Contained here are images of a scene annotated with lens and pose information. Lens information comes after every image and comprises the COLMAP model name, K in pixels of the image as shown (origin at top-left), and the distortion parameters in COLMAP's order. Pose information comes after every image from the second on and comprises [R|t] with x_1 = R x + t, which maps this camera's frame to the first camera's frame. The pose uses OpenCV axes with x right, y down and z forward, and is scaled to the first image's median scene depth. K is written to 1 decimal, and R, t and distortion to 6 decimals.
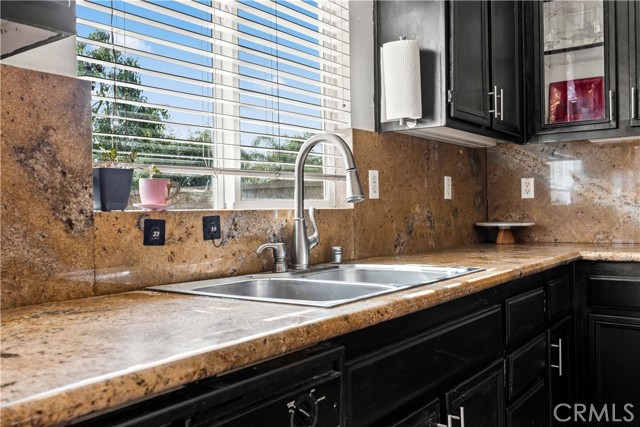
lens RADIAL K [[605.4, 0, 320.0], [0, 605.4, 213.5], [0, 0, 1]] dist [-0.002920, -0.000466]
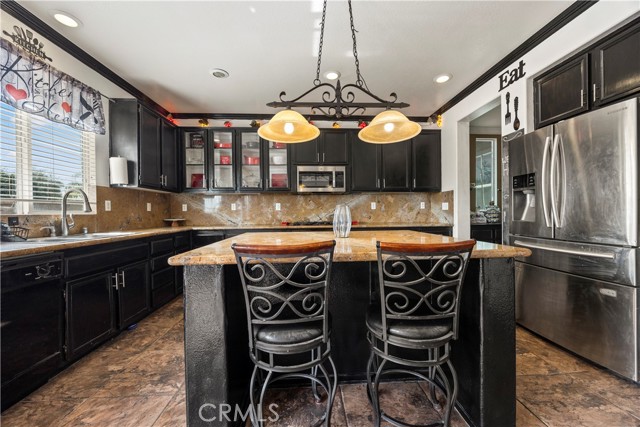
lens RADIAL K [[243.4, 0, 320.0], [0, 243.4, 213.5], [0, 0, 1]] dist [-0.001485, -0.000456]
pose [[0.779011, 0.006038, 0.626981, 0.156677], [0.000239, 0.999951, -0.009927, -0.000279], [-0.627010, 0.007882, 0.778971, -0.532949]]
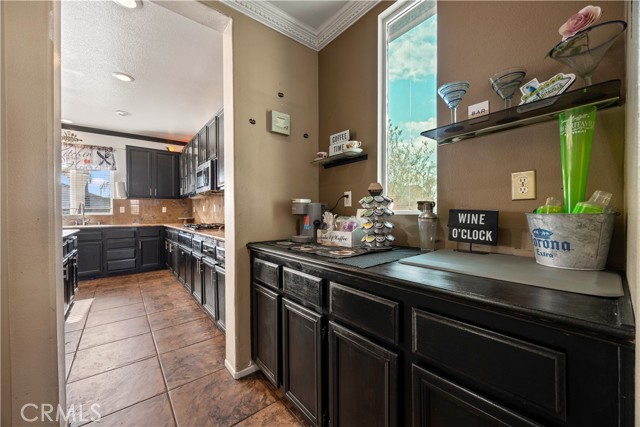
lens RADIAL K [[242.5, 0, 320.0], [0, 242.5, 213.5], [0, 0, 1]] dist [0.000437, -0.000003]
pose [[0.966604, 0.011262, -0.256028, 2.302658], [-0.010368, 0.999935, 0.004843, -0.046723], [0.256066, -0.002027, 0.966657, -0.547824]]
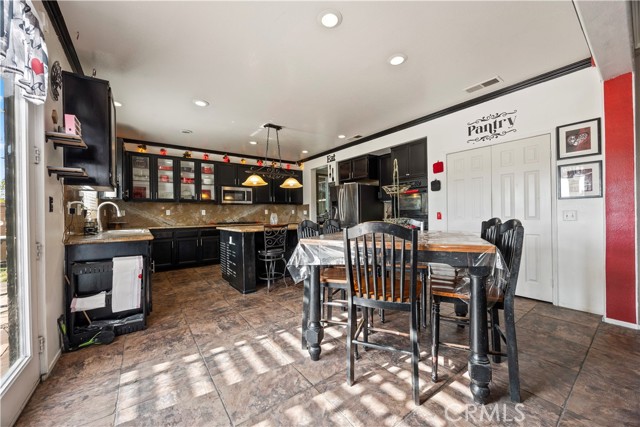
lens RADIAL K [[243.4, 0, 320.0], [0, 243.4, 213.5], [0, 0, 1]] dist [-0.001485, -0.000456]
pose [[0.312513, 0.015862, 0.949781, -1.027351], [0.013107, 0.999693, -0.021008, 0.014015], [-0.949823, 0.019014, 0.312209, -0.926090]]
